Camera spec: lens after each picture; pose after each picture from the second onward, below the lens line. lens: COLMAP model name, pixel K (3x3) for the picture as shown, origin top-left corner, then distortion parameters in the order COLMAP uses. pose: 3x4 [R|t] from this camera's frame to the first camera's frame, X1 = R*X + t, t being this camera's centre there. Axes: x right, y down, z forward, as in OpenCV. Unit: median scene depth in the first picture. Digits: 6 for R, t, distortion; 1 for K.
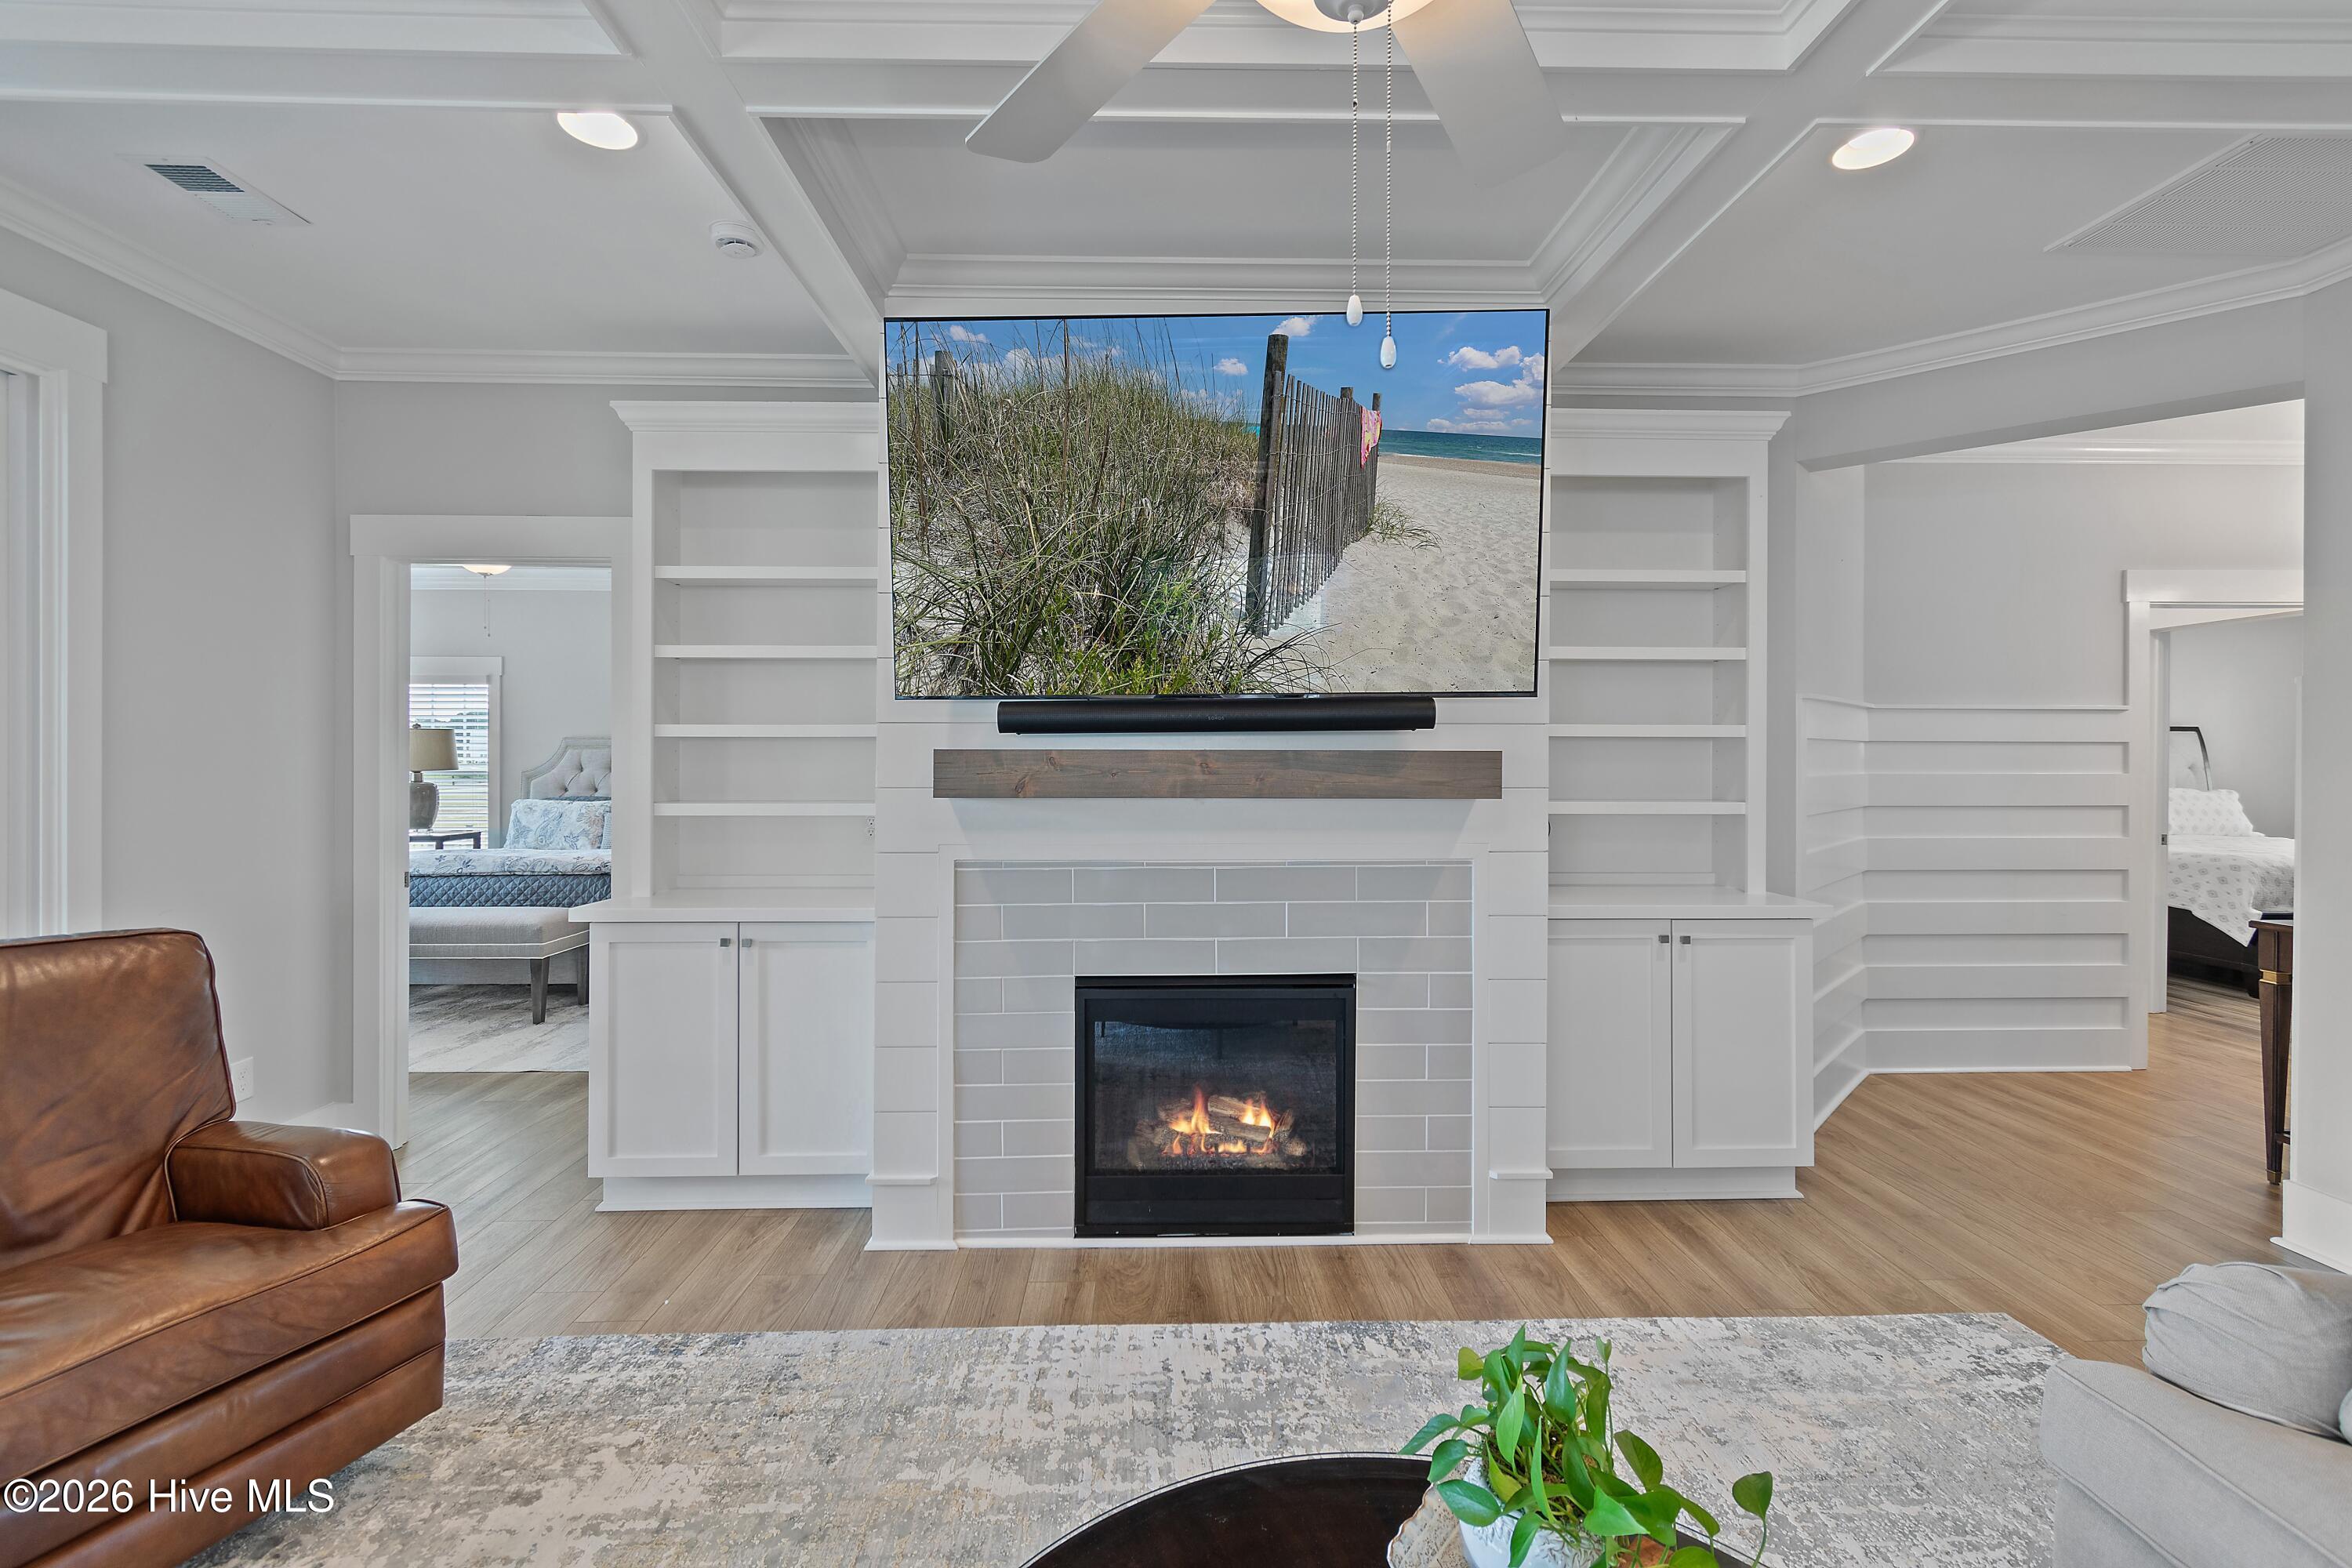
lens RADIAL K [[1037.9, 0, 1172.1], [0, 1037.9, 761.5], [0, 0, 1]] dist [0.001545, 0.000134]
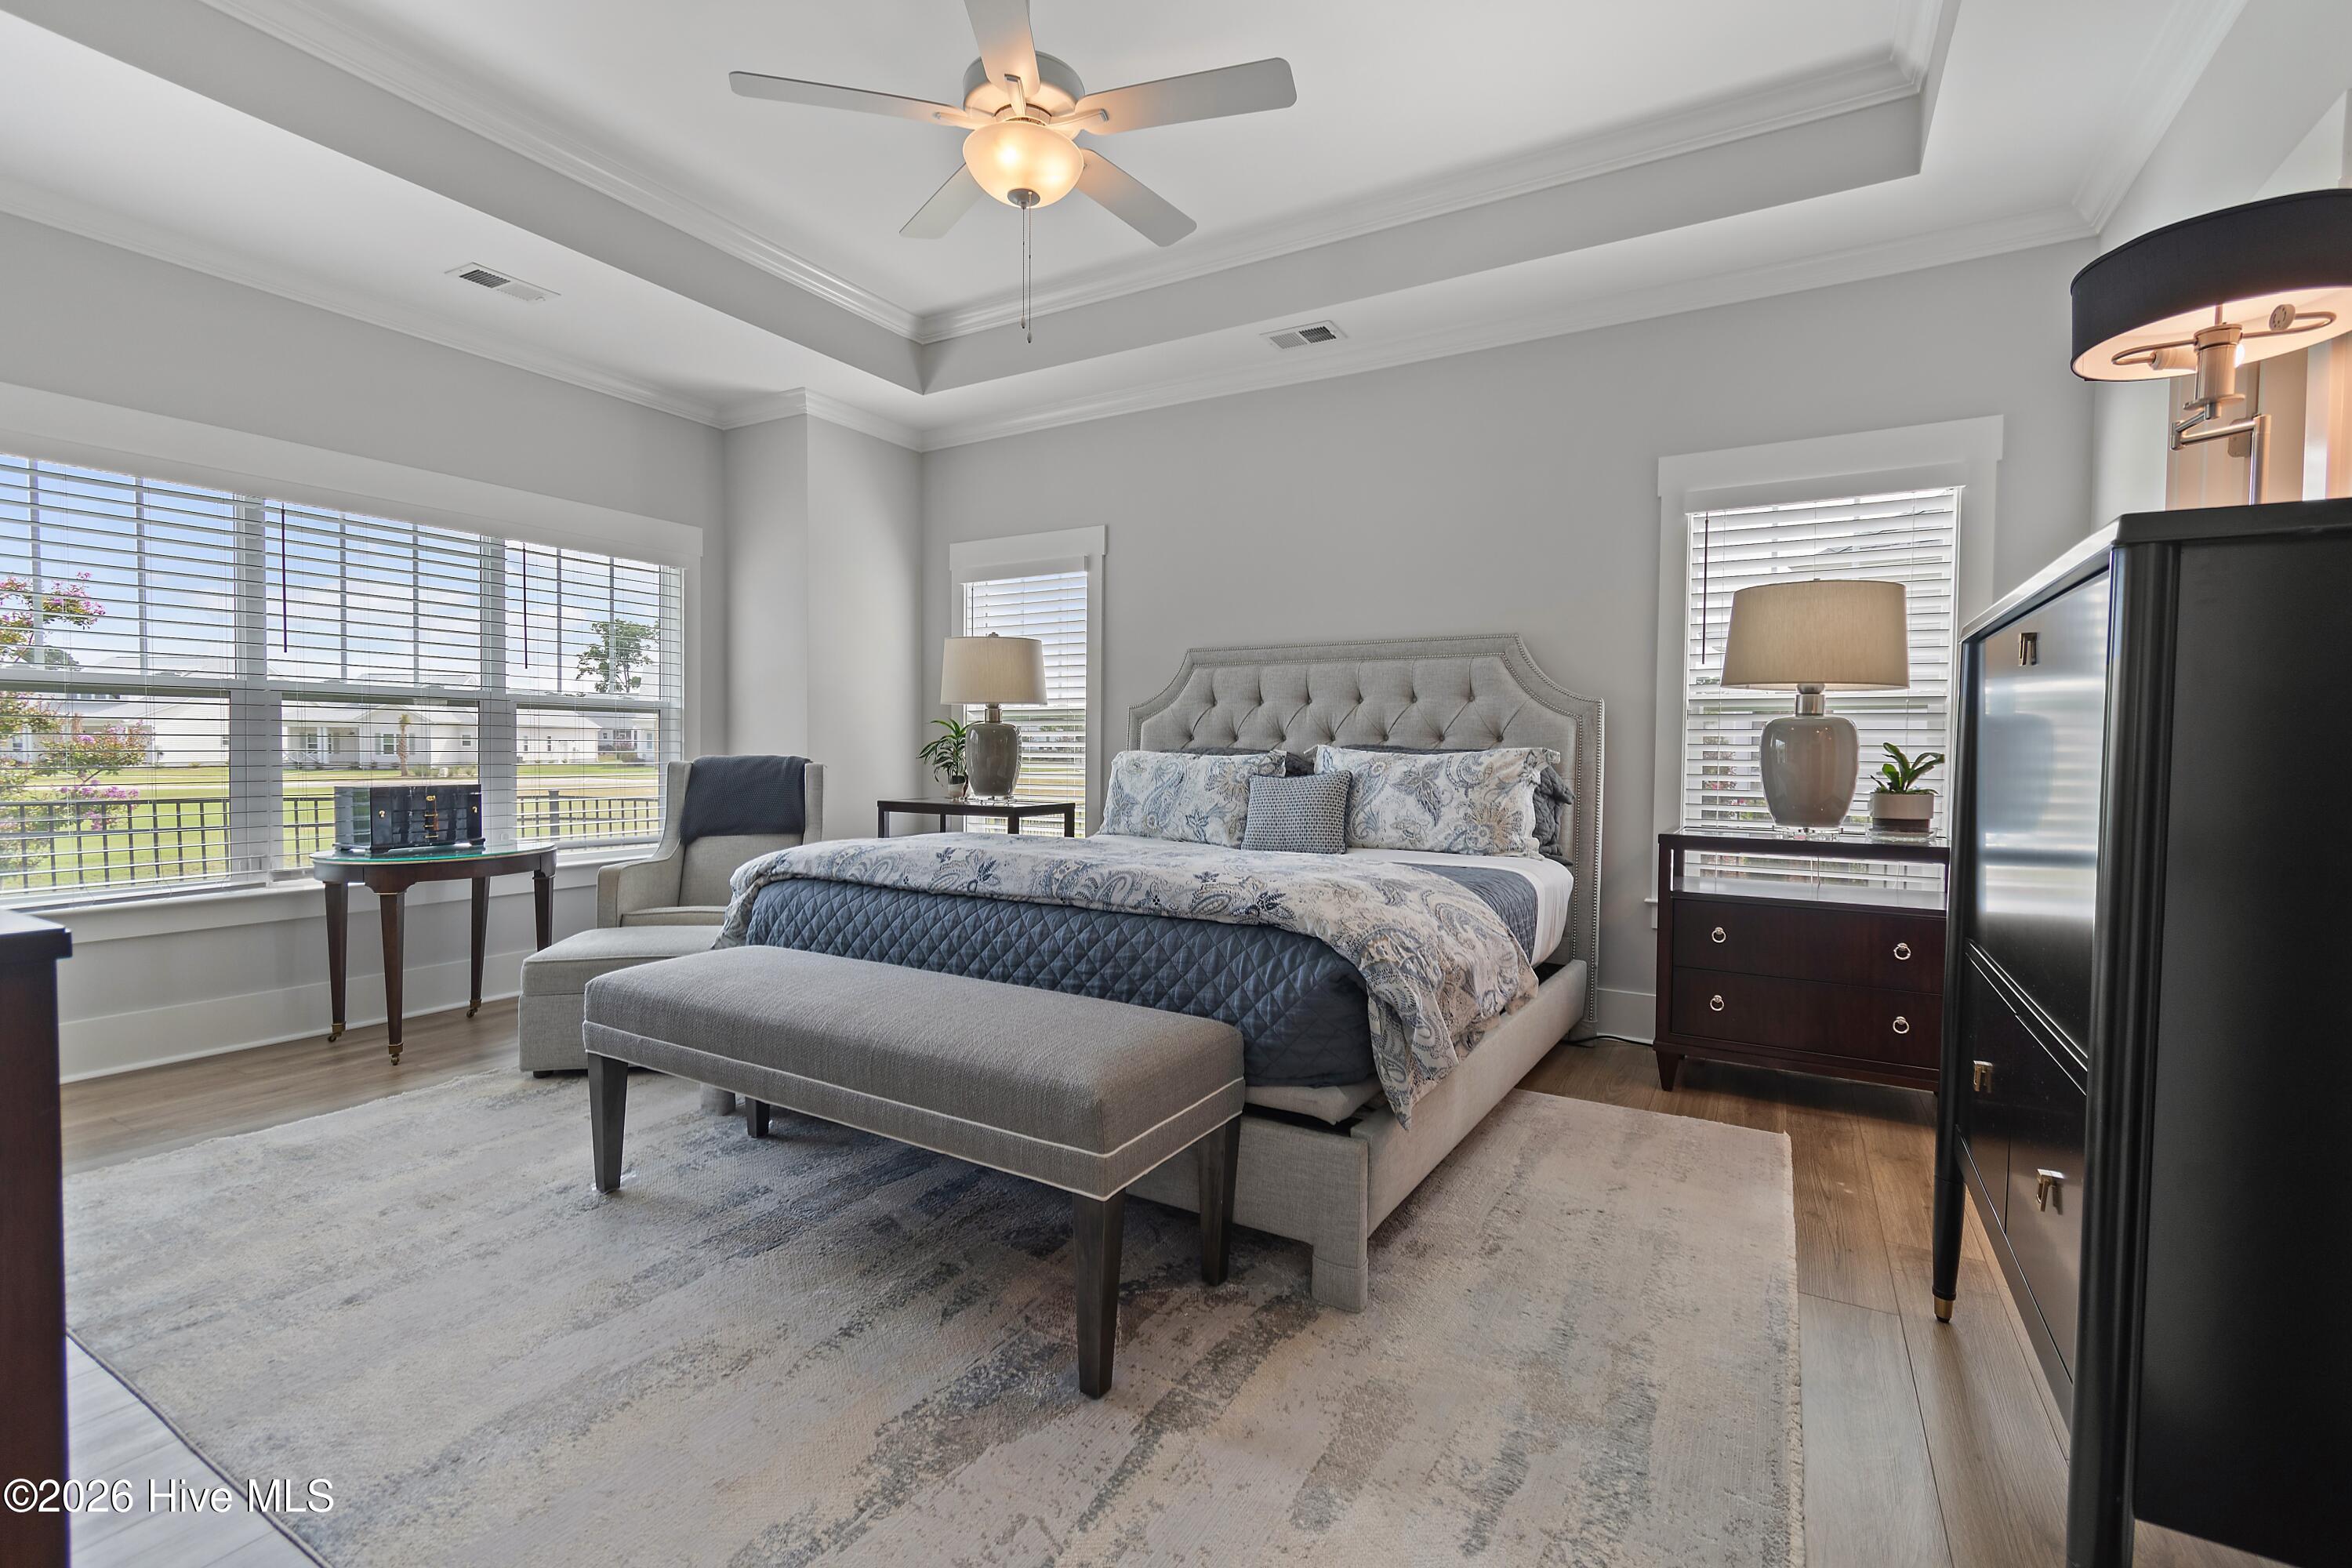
lens RADIAL K [[1048.0, 0, 1177.8], [0, 1048.0, 778.2], [0, 0, 1]] dist [0.001792, 0.001027]
pose [[0.852272, 0.020363, -0.522702, -0.292355], [-0.006410, 0.999574, 0.028489, 0.035441], [0.523059, -0.020929, 0.852039, 0.513300]]
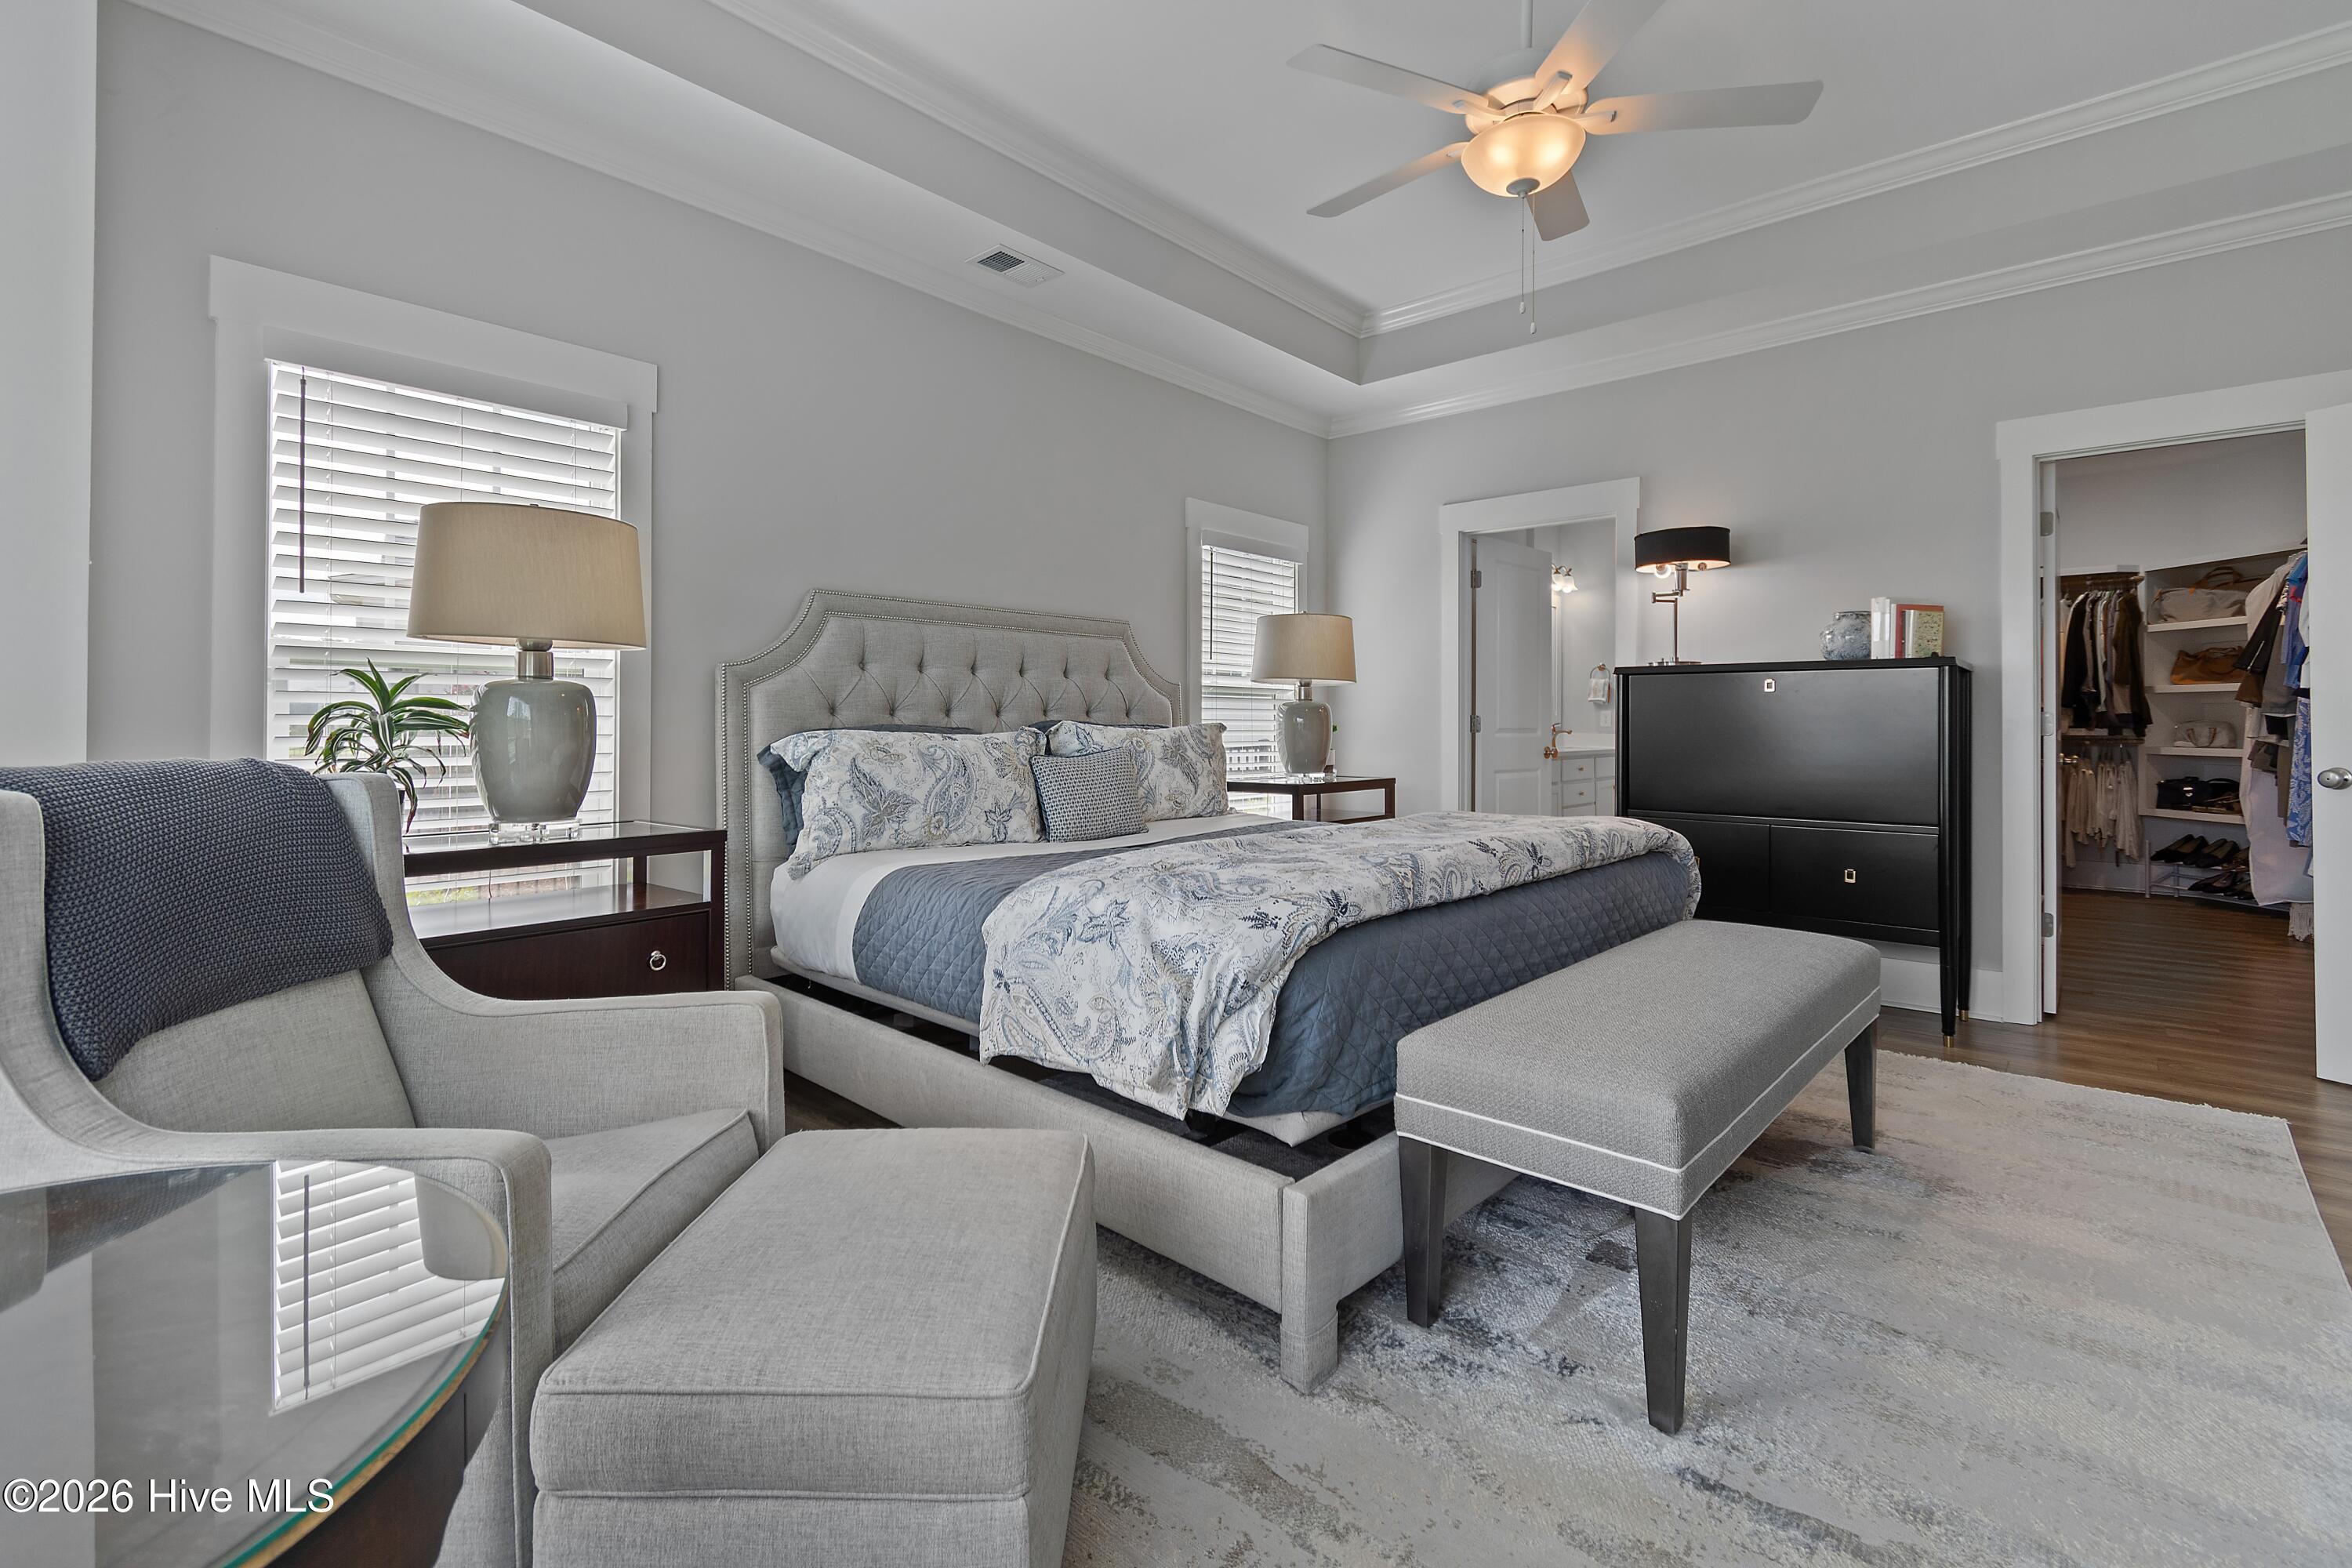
lens RADIAL K [[1117.5, 0, 1178.6], [0, 1117.5, 692.7], [0, 0, 1]] dist [0.001374, 0.000296]
pose [[0.648504, 0.018895, 0.760976, -0.888064], [-0.006742, 0.999795, -0.019080, 0.029386], [-0.761181, 0.007243, 0.648499, 0.620619]]
